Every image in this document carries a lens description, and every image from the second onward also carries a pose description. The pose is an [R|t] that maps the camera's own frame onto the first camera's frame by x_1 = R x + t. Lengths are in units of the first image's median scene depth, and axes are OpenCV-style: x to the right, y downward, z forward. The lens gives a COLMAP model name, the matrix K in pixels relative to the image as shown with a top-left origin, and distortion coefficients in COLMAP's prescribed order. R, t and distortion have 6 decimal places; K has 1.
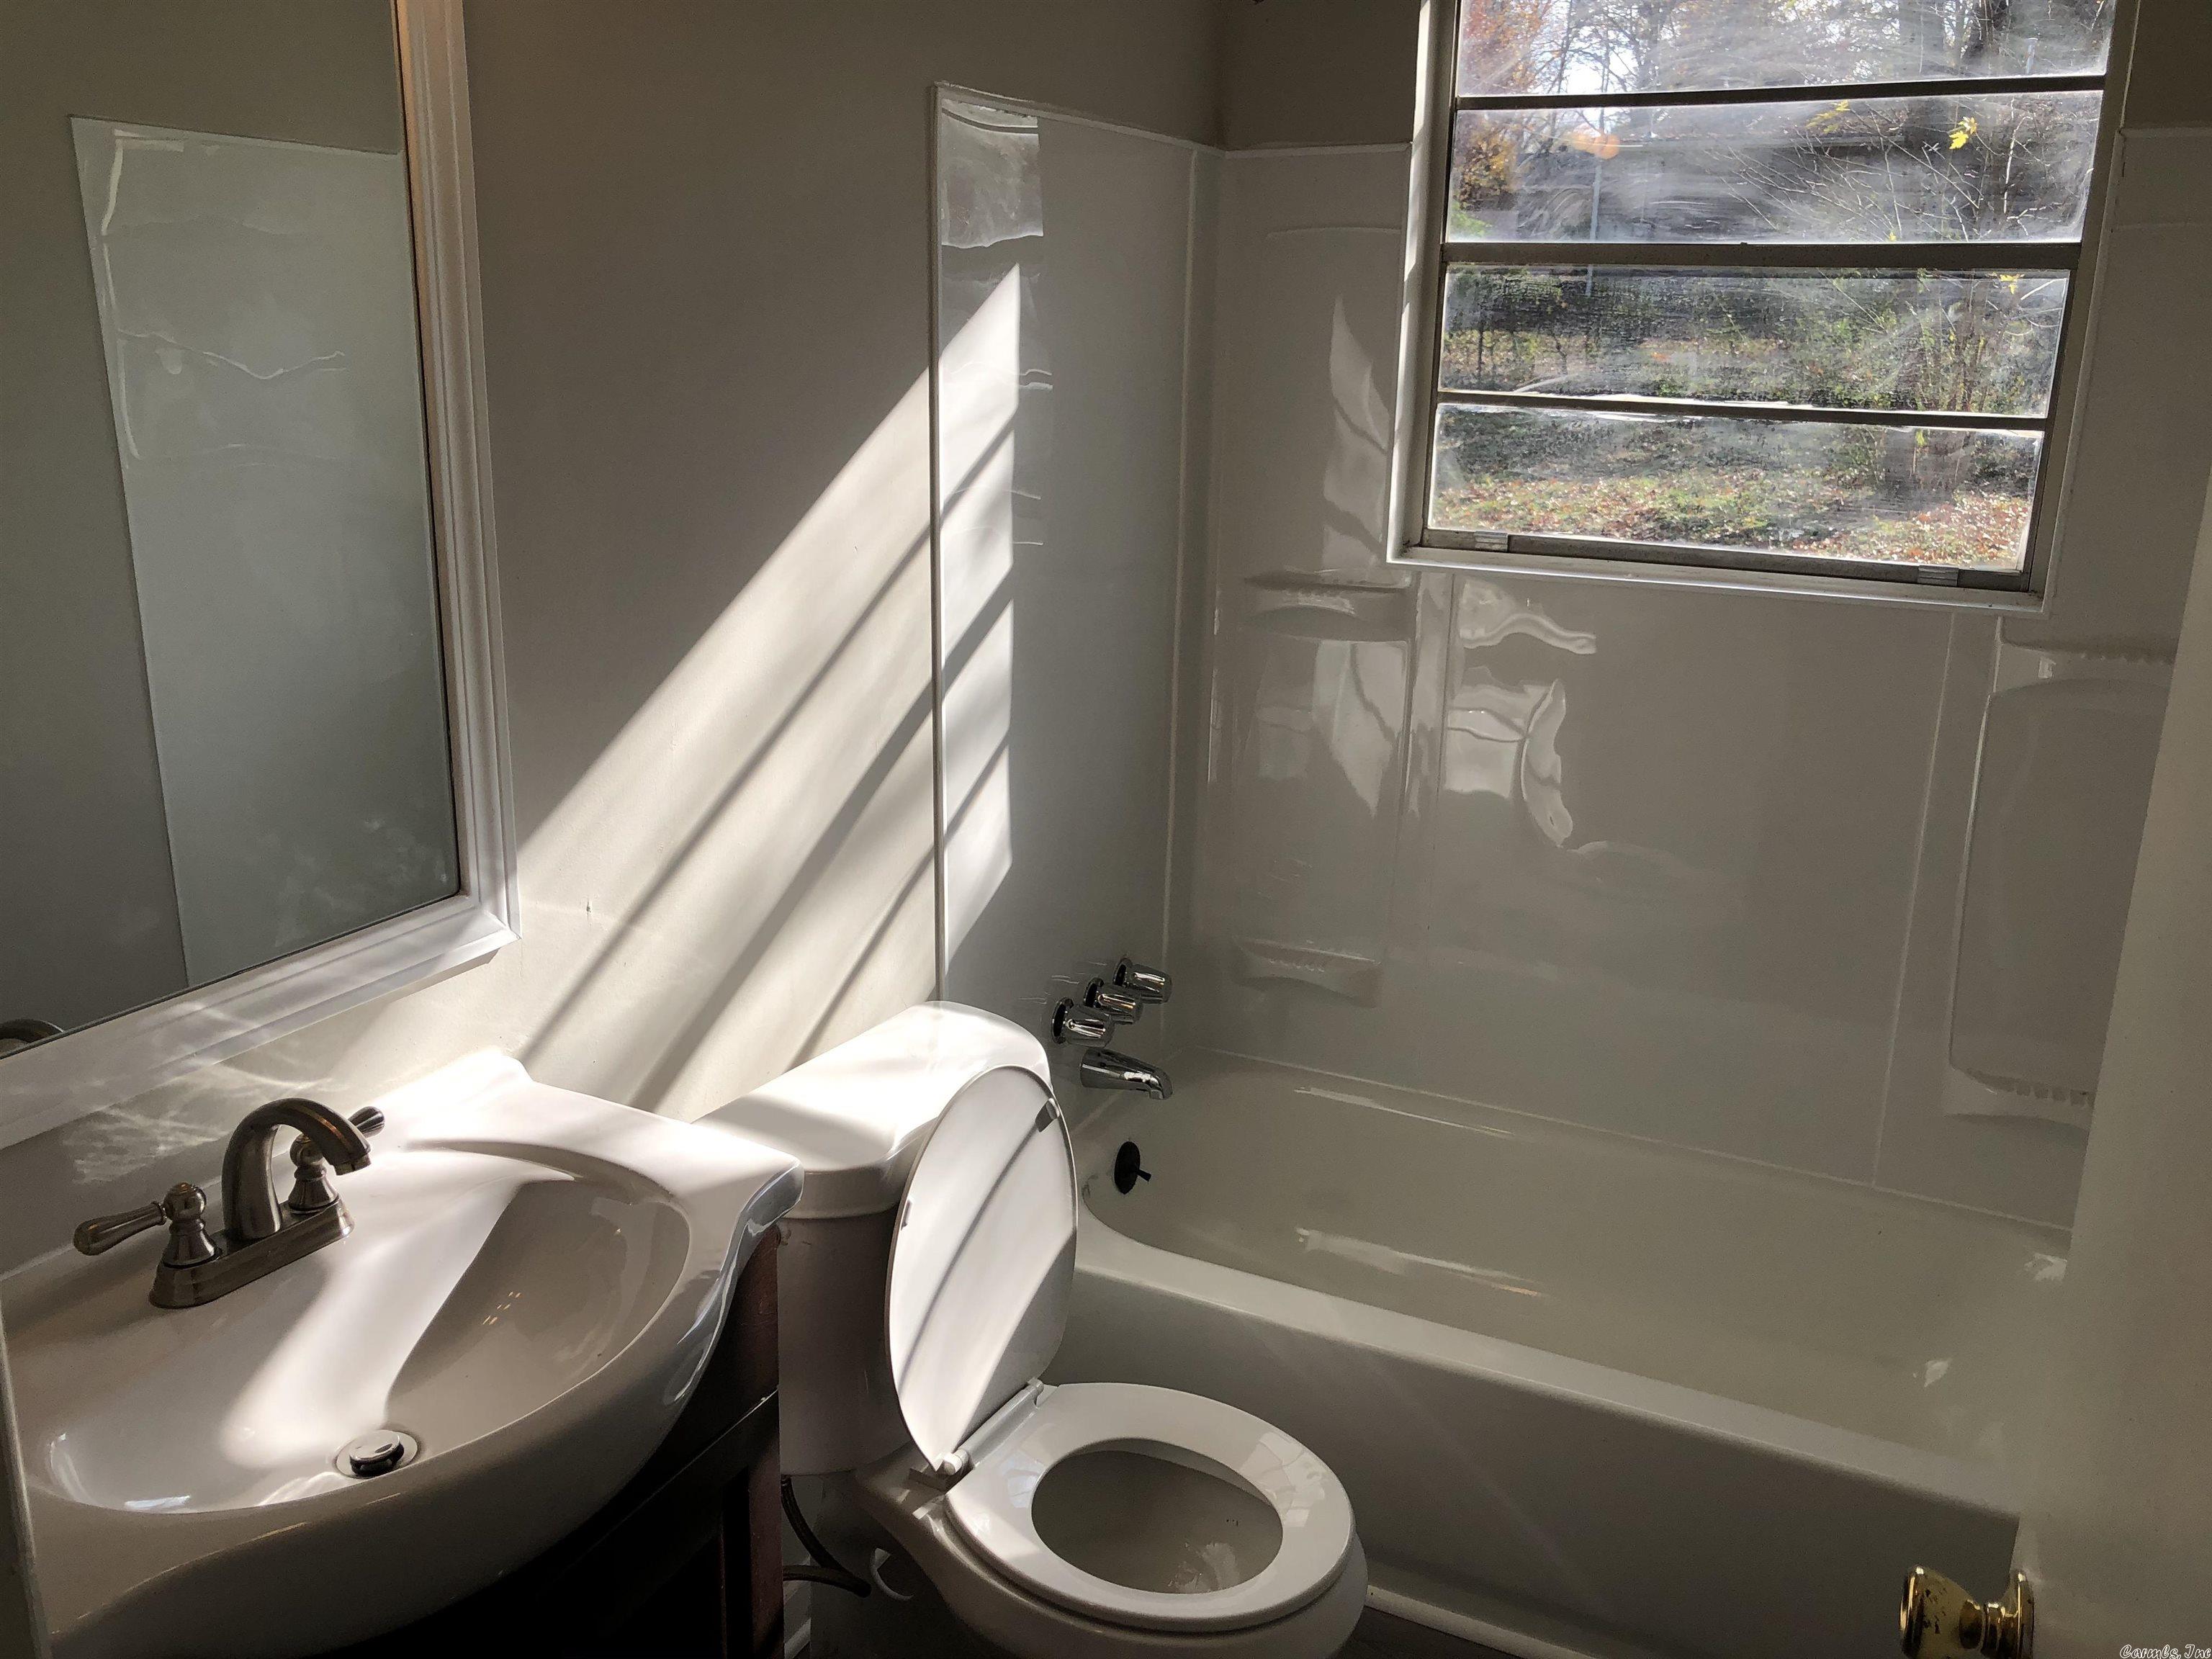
lens RADIAL K [[1830.5, 0, 1102.7], [0, 1830.5, 797.7], [0, 0, 1]] dist [0.001522, 0.002023]
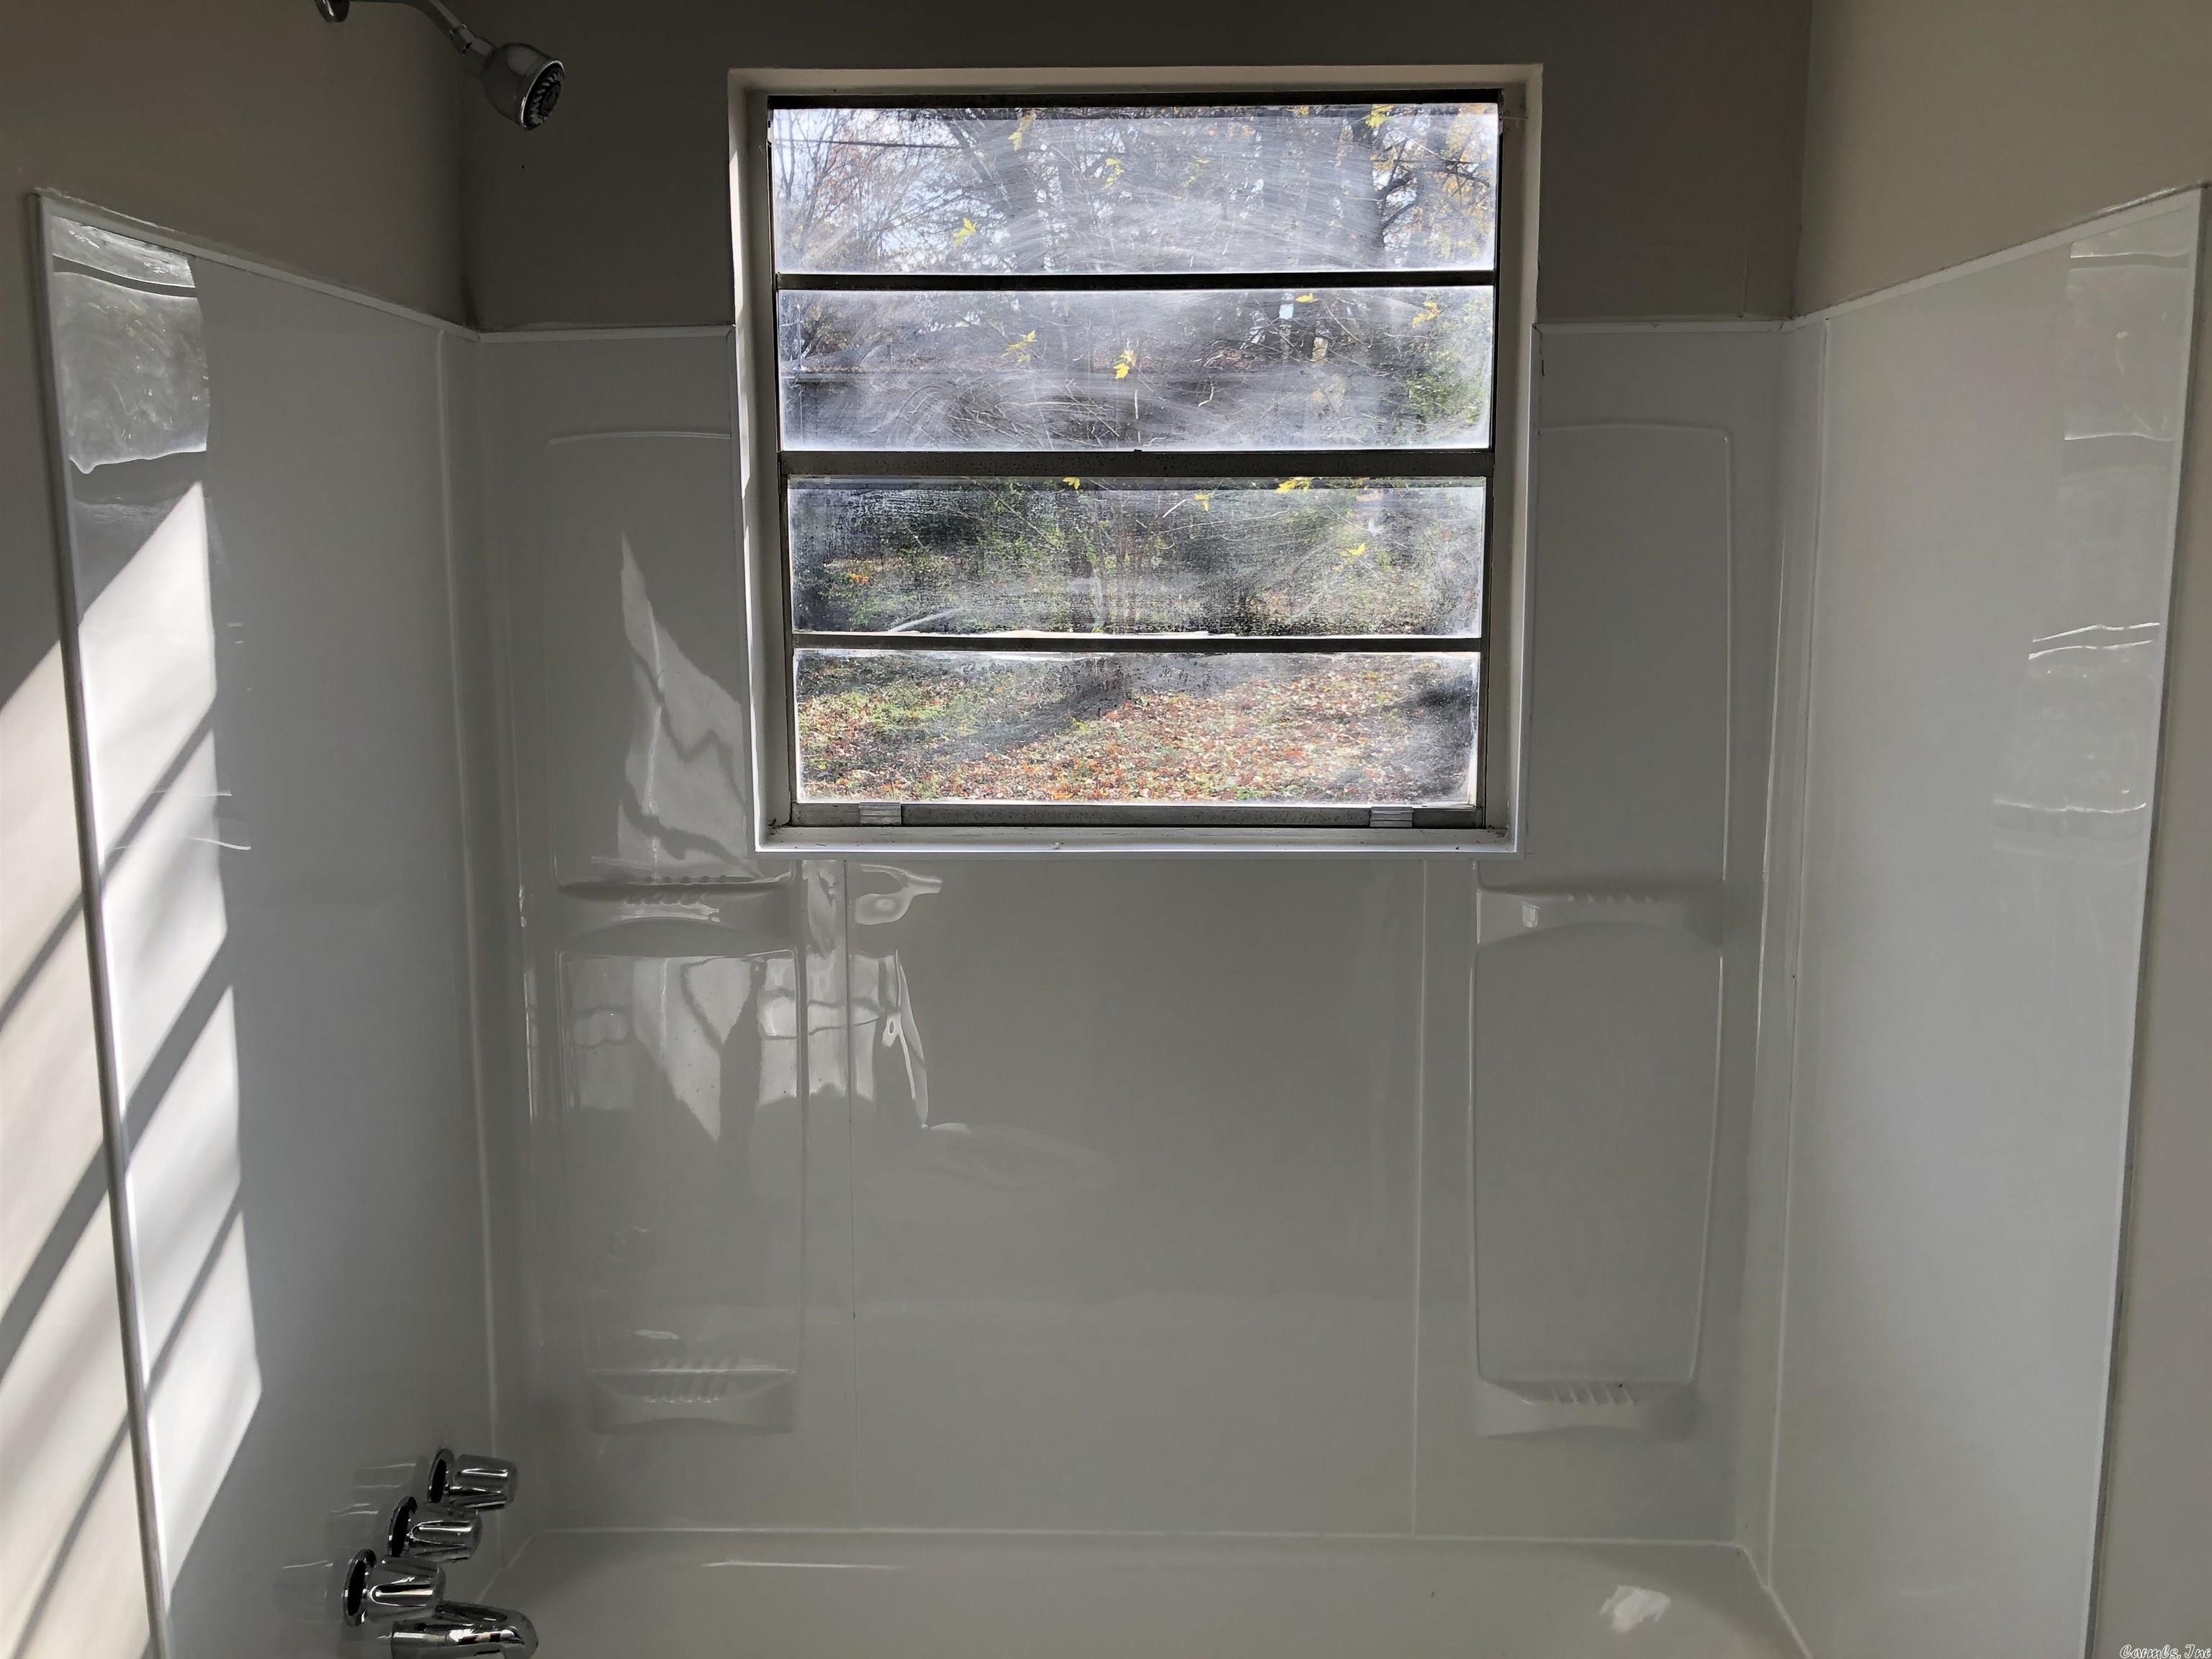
lens RADIAL K [[1828.1, 0, 1106.0], [0, 1828.1, 829.5], [0, 0, 1]] dist [0.050182, -0.018031]
pose [[0.907461, -0.085486, 0.411347, -0.029853], [0.126481, 0.989247, -0.073441, -0.066319], [-0.400645, 0.118673, 0.908515, 0.247612]]
